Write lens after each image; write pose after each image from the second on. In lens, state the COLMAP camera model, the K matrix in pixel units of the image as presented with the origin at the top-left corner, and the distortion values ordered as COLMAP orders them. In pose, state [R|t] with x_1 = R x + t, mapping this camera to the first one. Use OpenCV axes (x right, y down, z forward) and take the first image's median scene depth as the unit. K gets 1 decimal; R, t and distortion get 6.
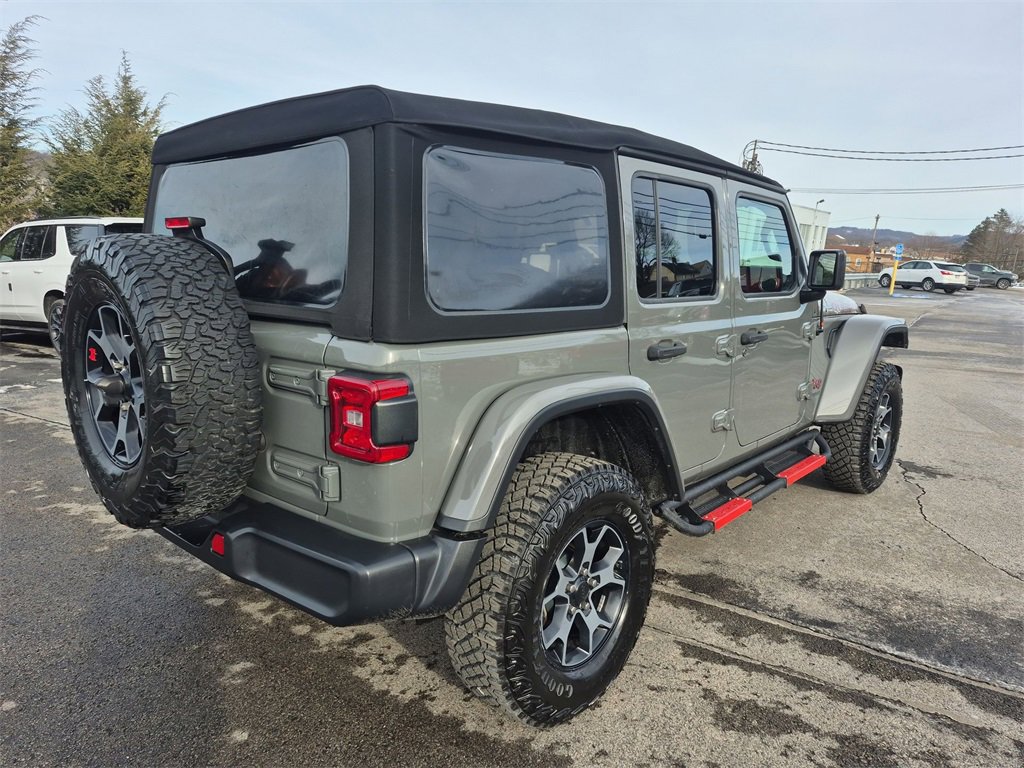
lens RADIAL K [[708.4, 0, 513.8], [0, 708.4, 386.1], [0, 0, 1]] dist [0.042056, -0.029859]
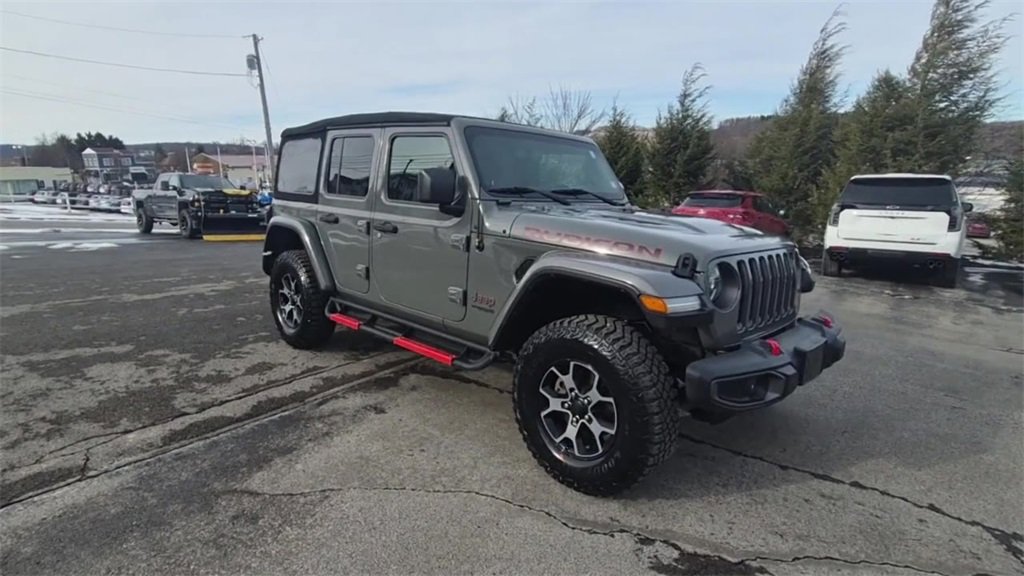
lens RADIAL K [[545.5, 0, 508.9], [0, 545.5, 303.5], [0, 0, 1]] dist [0.007392, -0.001941]
pose [[-0.040774, 0.191189, -0.980706, 1.811952], [-0.221704, 0.955324, 0.195458, -0.242298], [0.974261, 0.225396, 0.003435, 1.561121]]
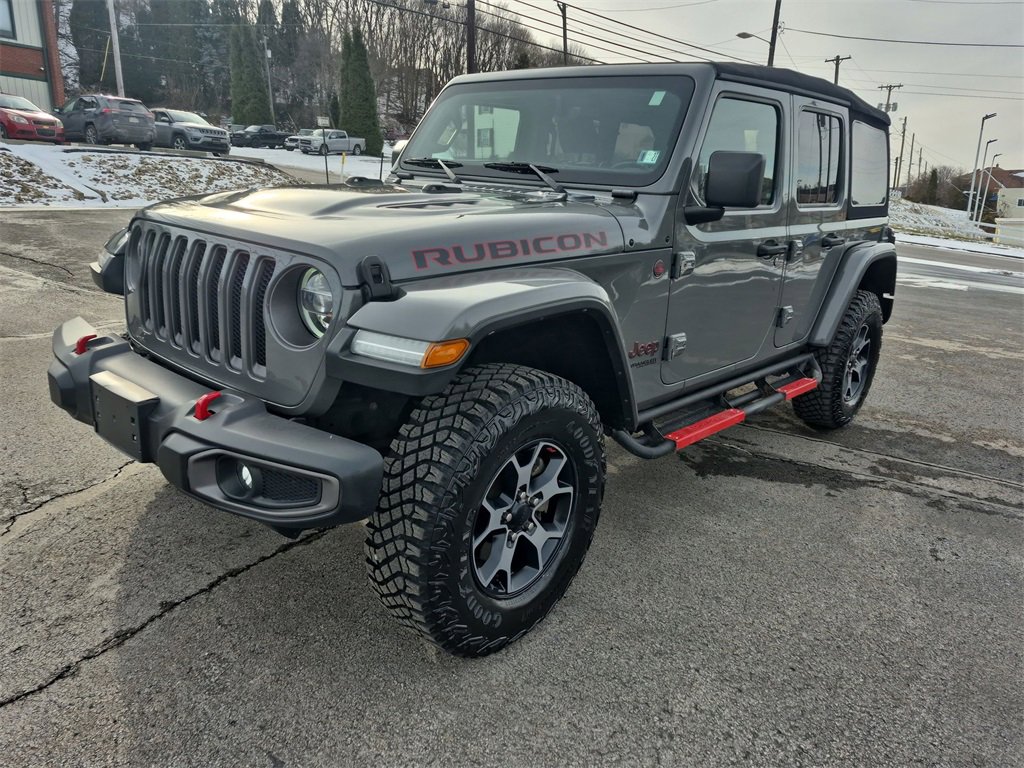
lens RADIAL K [[708.6, 0, 518.6], [0, 708.6, 384.2], [0, 0, 1]] dist [0.075156, -0.064664]
pose [[-0.997016, -0.064227, -0.042836, 0.401245], [-0.076713, 0.886498, 0.456329, -0.488688], [0.008665, 0.458254, -0.888779, 2.829668]]
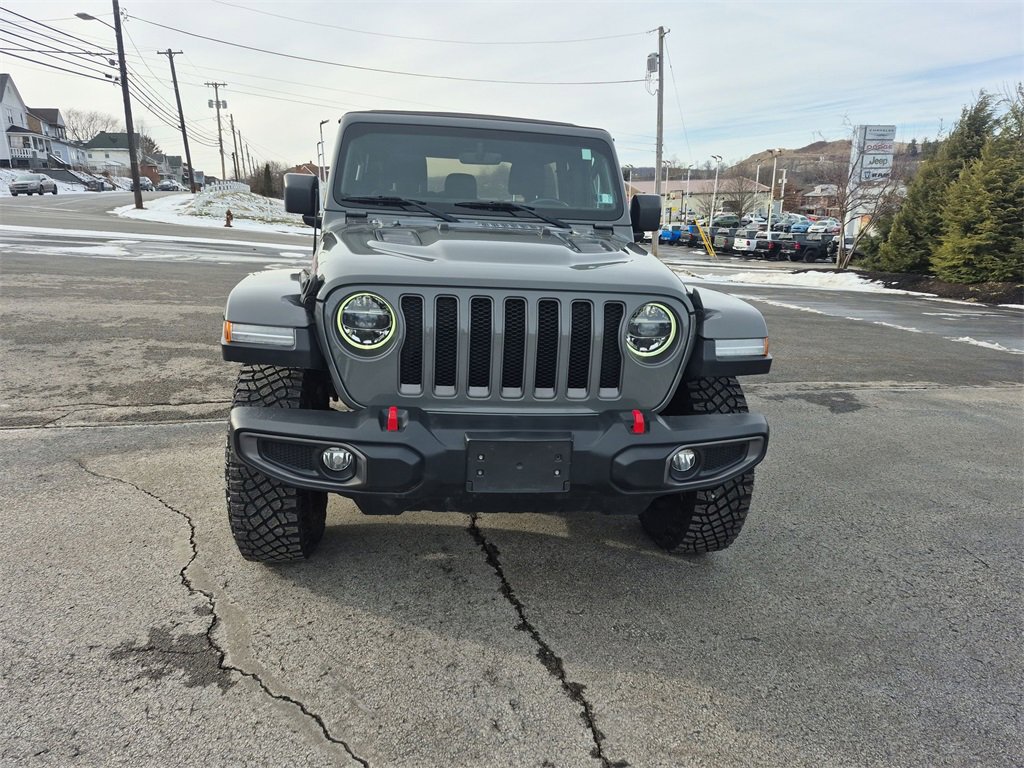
lens RADIAL K [[708.6, 0, 503.8], [0, 708.6, 389.4], [0, 0, 1]] dist [0.075156, -0.064664]
pose [[-0.654988, 0.149967, -0.740609, 1.428423], [-0.194630, 0.913557, 0.357117, -0.446059], [0.730144, 0.378052, -0.569181, 2.580080]]
